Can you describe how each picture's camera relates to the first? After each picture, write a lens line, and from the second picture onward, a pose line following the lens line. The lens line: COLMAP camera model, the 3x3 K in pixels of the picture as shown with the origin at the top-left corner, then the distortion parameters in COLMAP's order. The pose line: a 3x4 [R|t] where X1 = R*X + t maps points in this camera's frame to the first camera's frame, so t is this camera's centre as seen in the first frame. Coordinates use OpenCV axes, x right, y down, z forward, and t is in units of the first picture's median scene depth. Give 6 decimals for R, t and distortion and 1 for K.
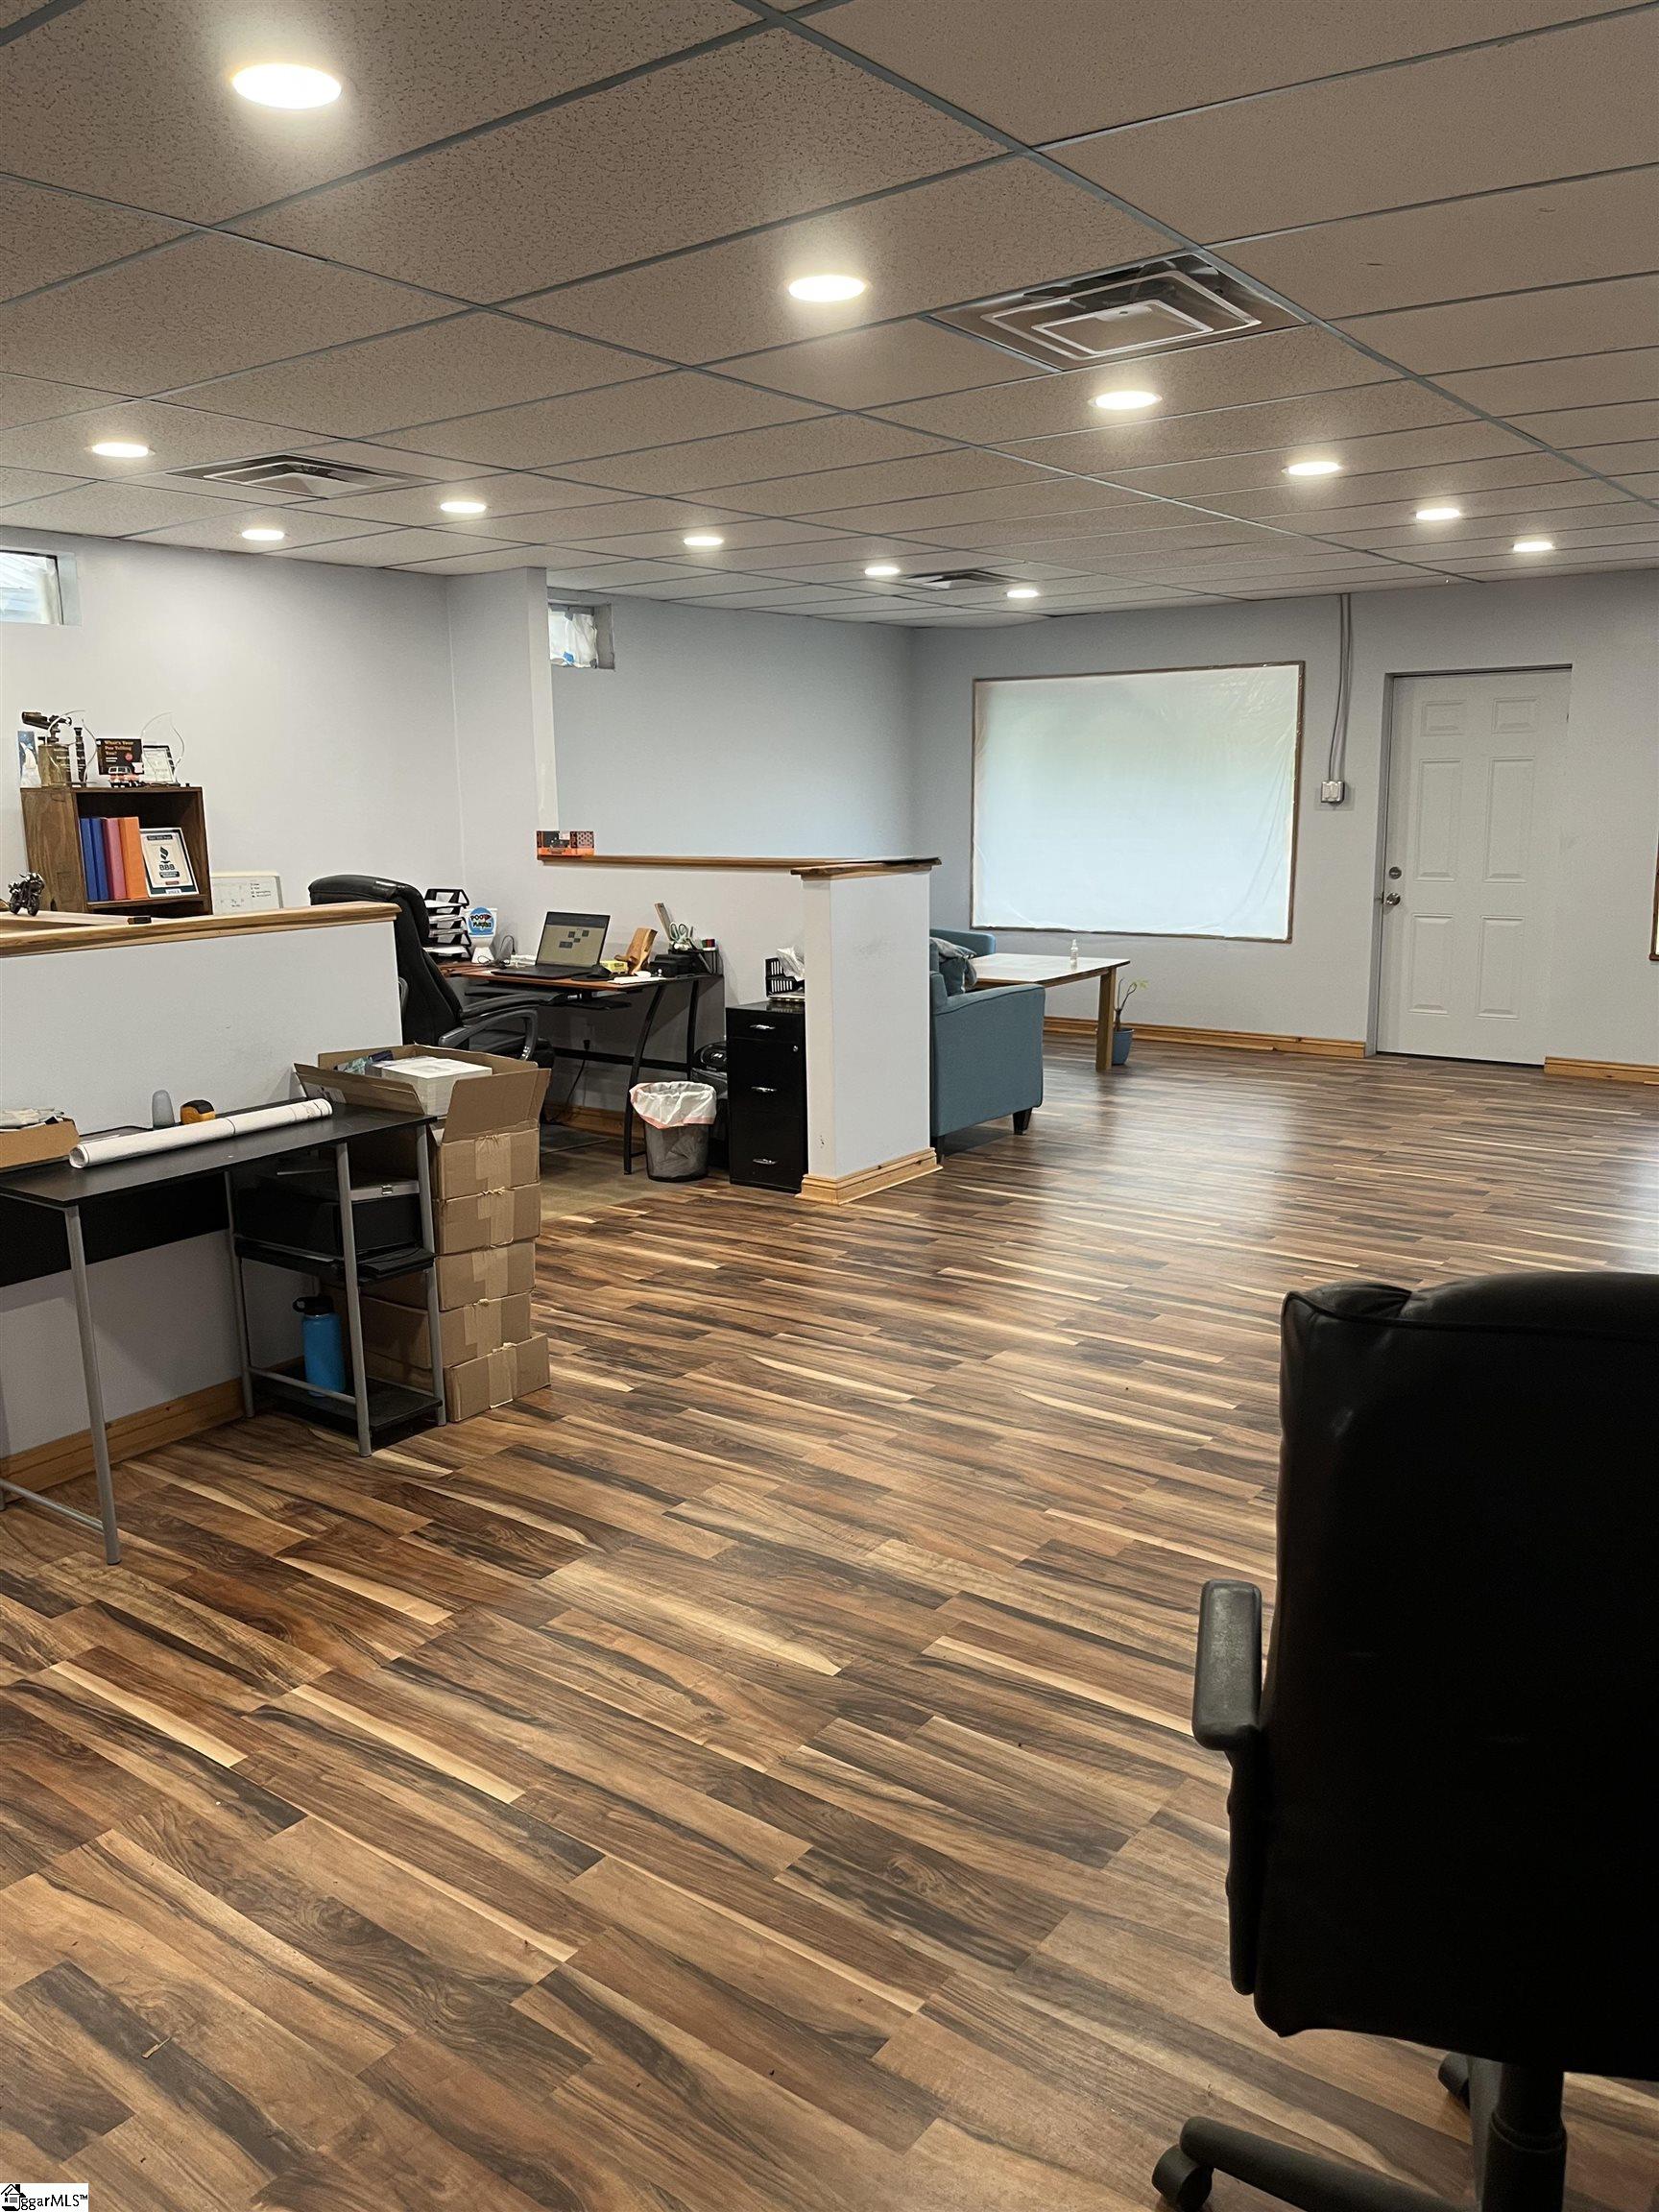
lens RADIAL K [[1673.4, 0, 829.5], [0, 1673.4, 1106.0], [0, 0, 1]] dist [0.043821, -0.087321]
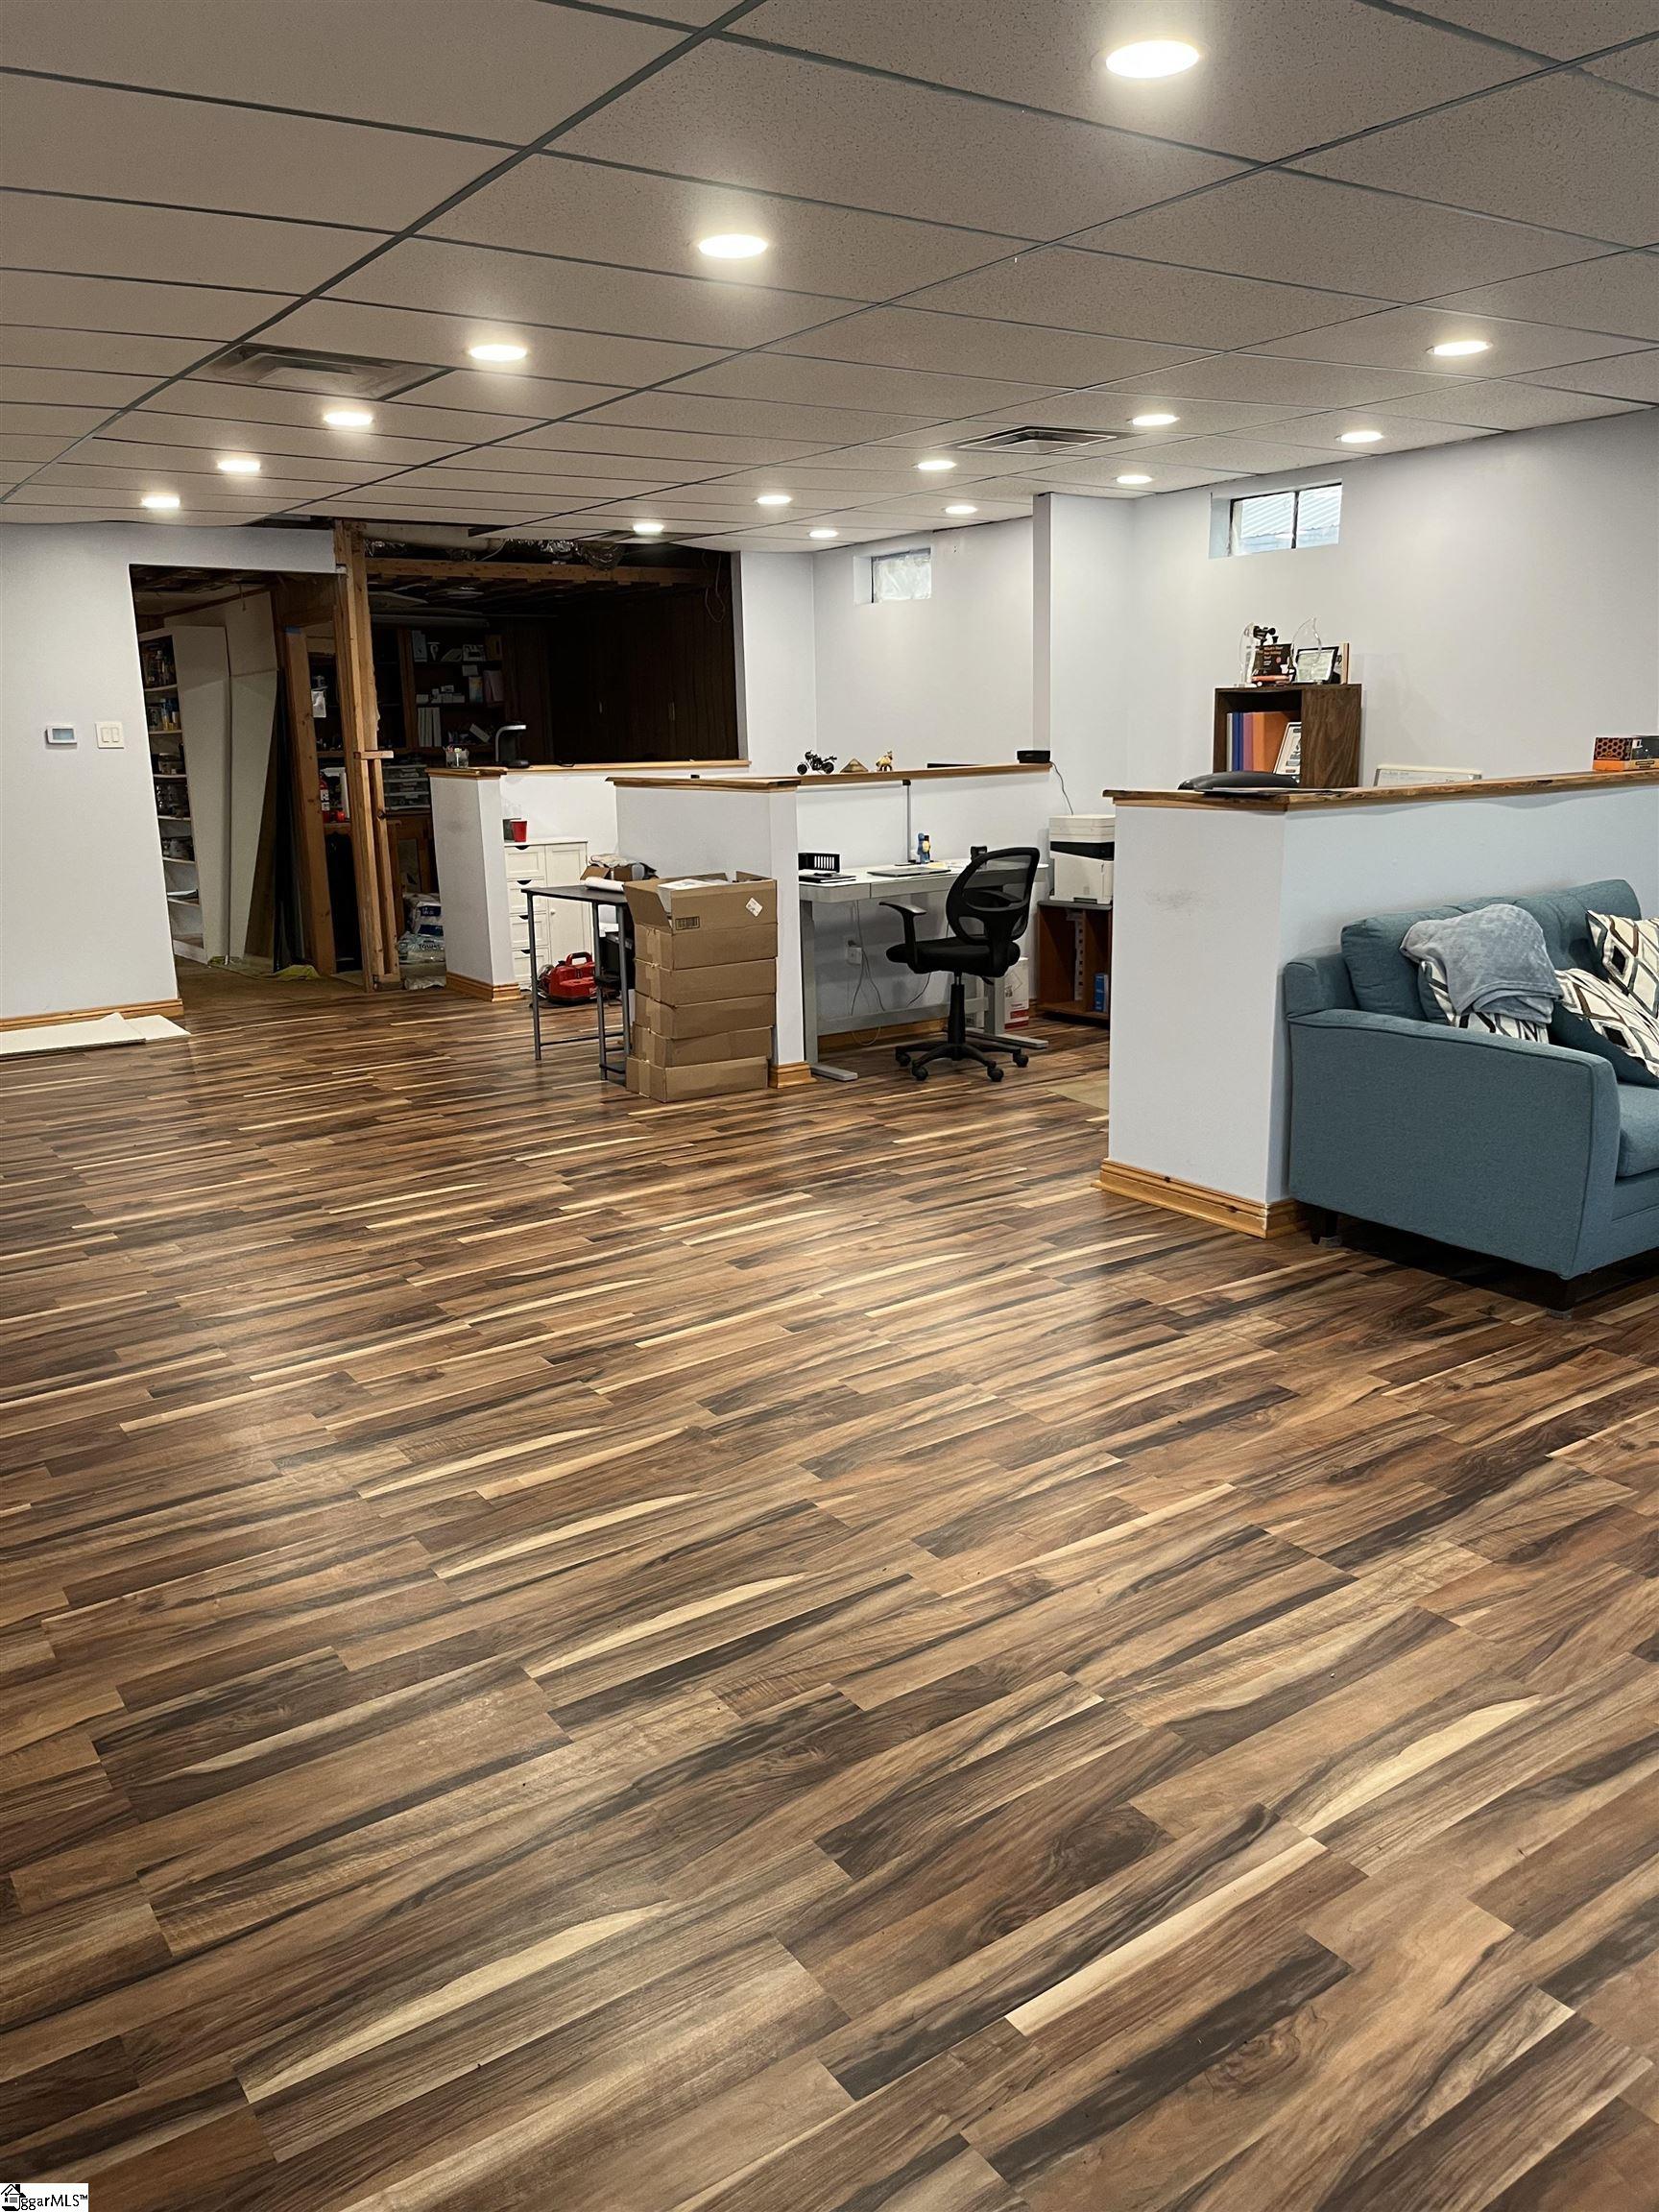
lens RADIAL K [[1685.0, 0, 829.5], [0, 1685.0, 1106.0], [0, 0, 1]] dist [0.047626, -0.090199]
pose [[-0.324944, 0.238347, -0.915206, 0.953615], [-0.147793, 0.943034, 0.298068, -0.249428], [0.934114, 0.232117, -0.271207, 1.244961]]
